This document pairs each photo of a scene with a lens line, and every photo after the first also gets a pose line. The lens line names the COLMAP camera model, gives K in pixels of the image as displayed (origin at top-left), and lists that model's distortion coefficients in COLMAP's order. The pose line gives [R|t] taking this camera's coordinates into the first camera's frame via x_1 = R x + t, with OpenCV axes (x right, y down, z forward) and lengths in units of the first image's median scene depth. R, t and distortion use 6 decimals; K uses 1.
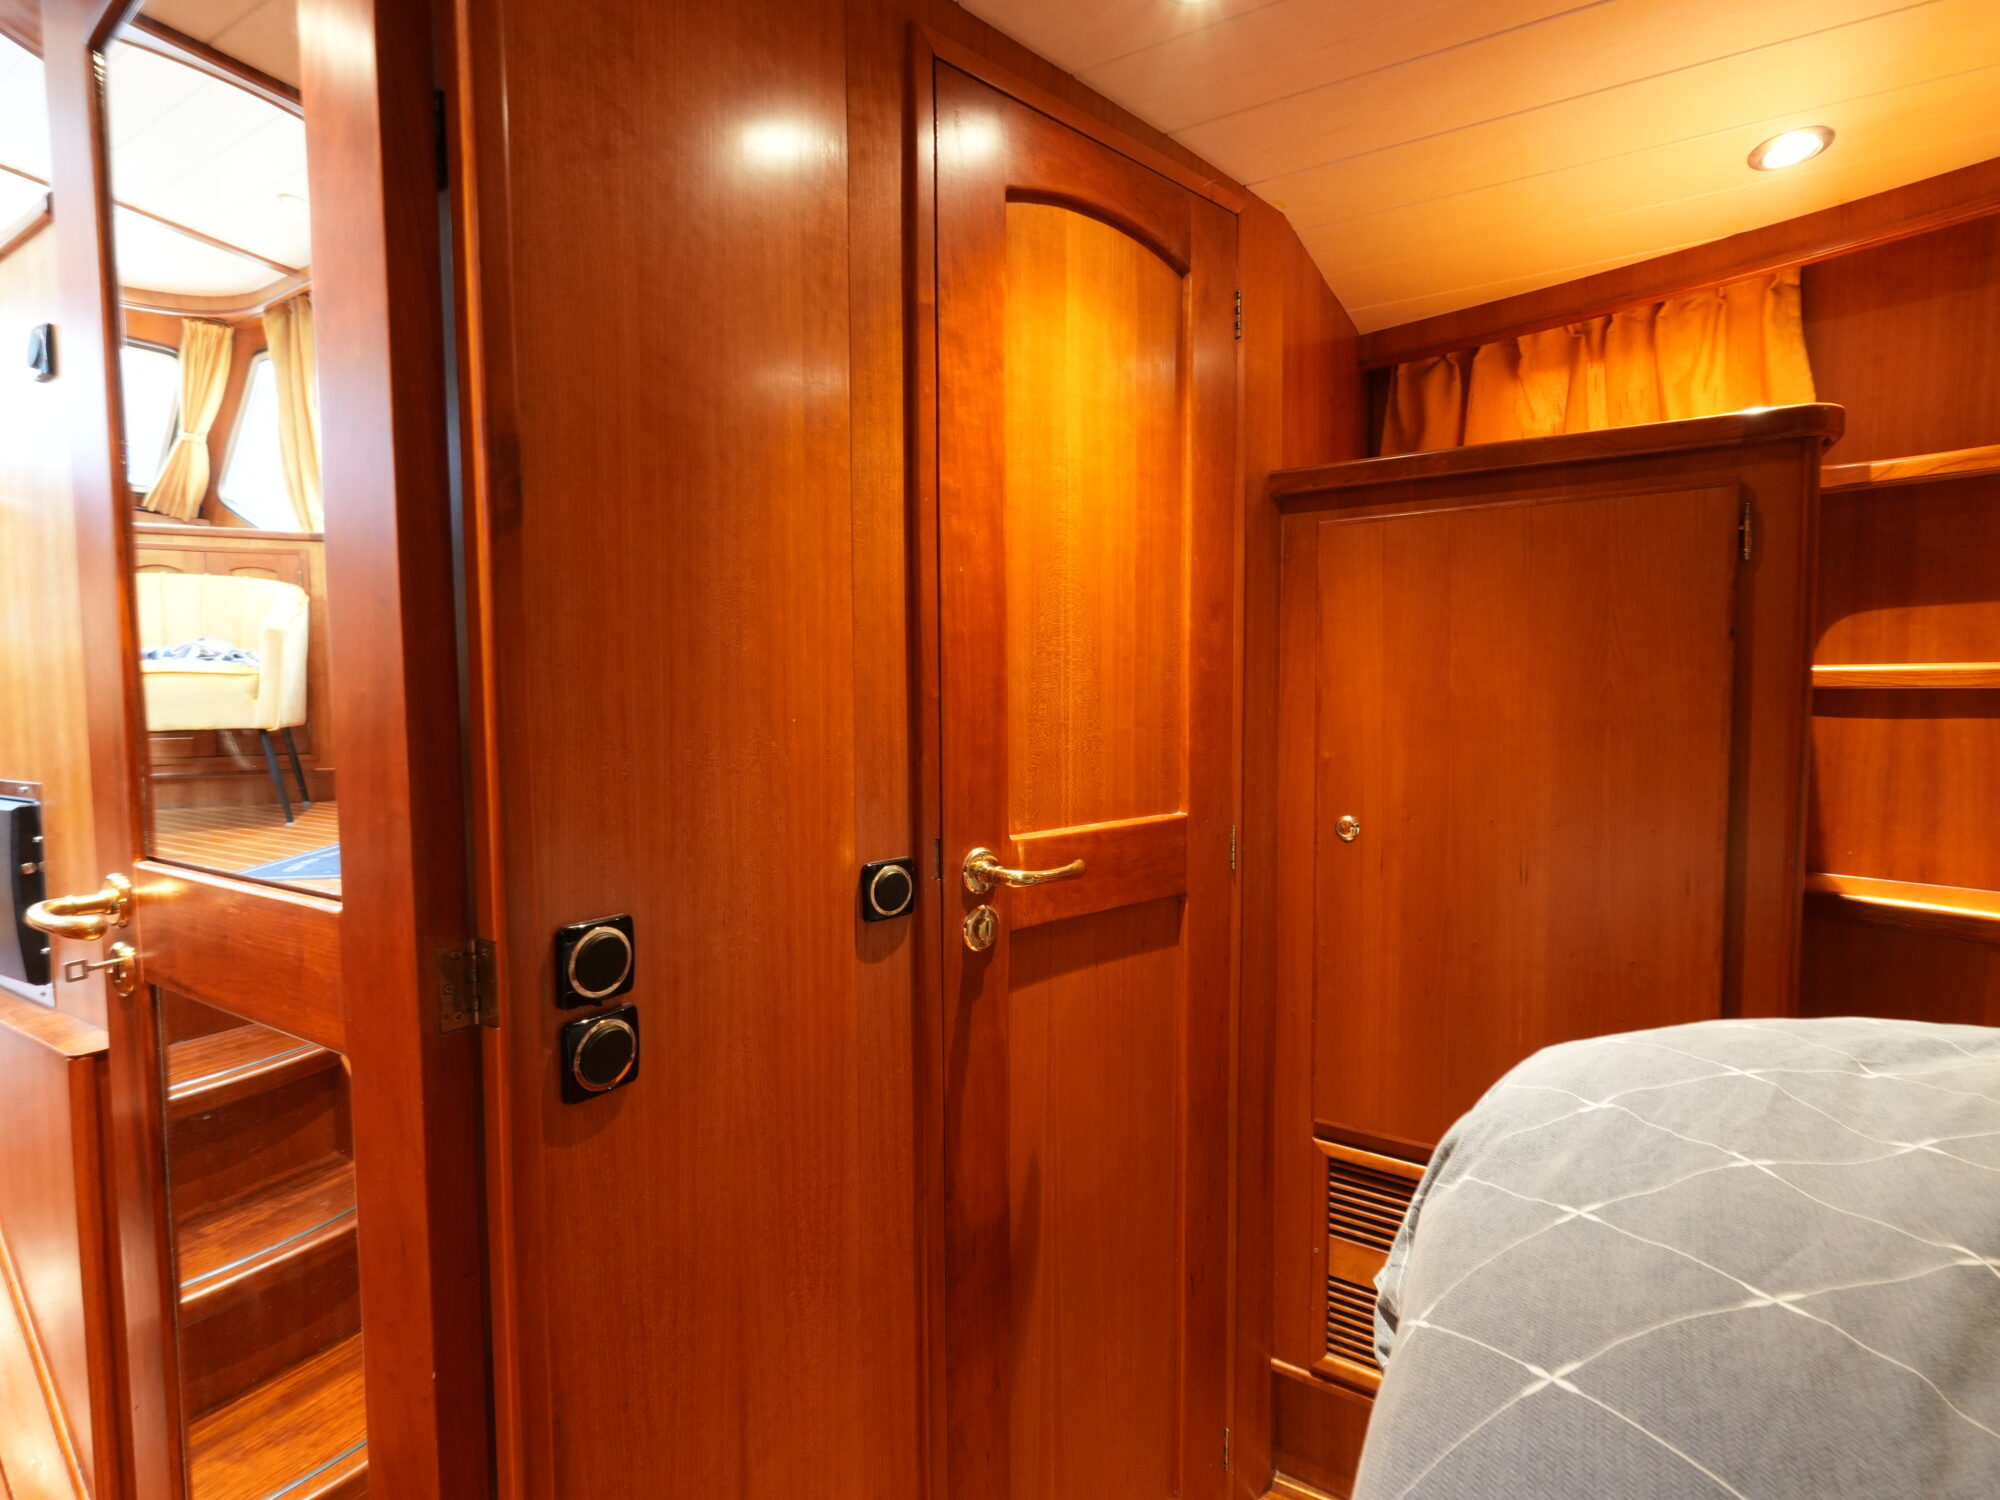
lens RADIAL K [[940.7, 0, 1001.5], [0, 940.7, 745.7], [0, 0, 1]] dist [0.001412, -0.000807]
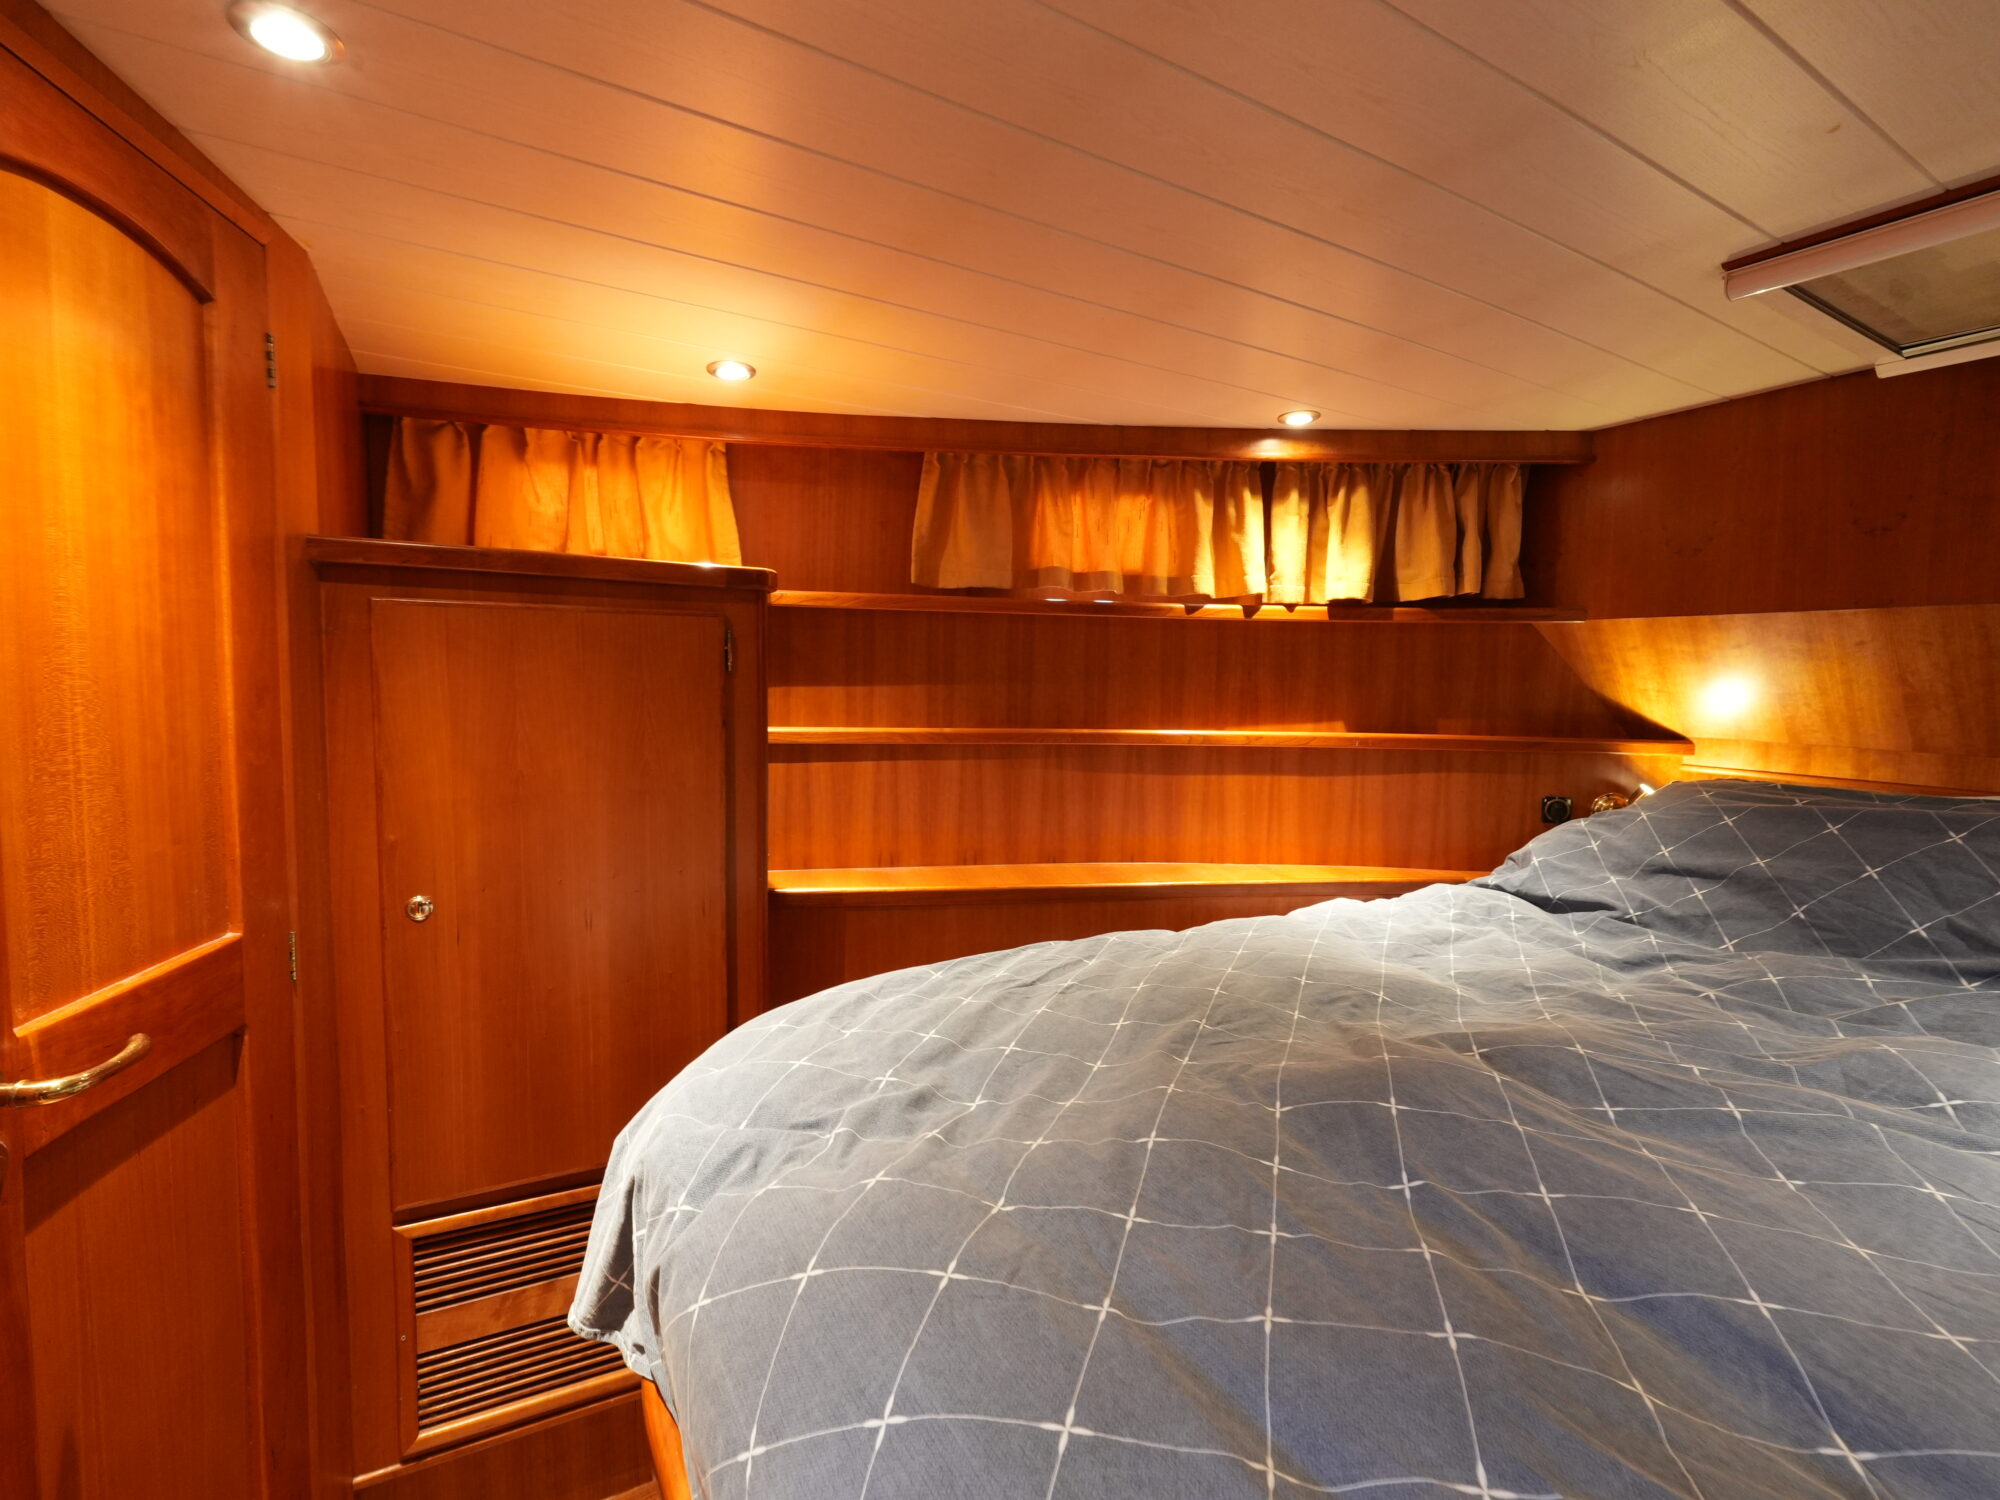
lens RADIAL K [[940.7, 0, 1001.5], [0, 940.7, 745.7], [0, 0, 1]] dist [0.001412, -0.000807]
pose [[0.482921, -0.050359, 0.874215, -0.209472], [0.028884, 0.998718, 0.041575, -0.114080], [-0.875187, 0.005173, 0.483757, -0.027897]]
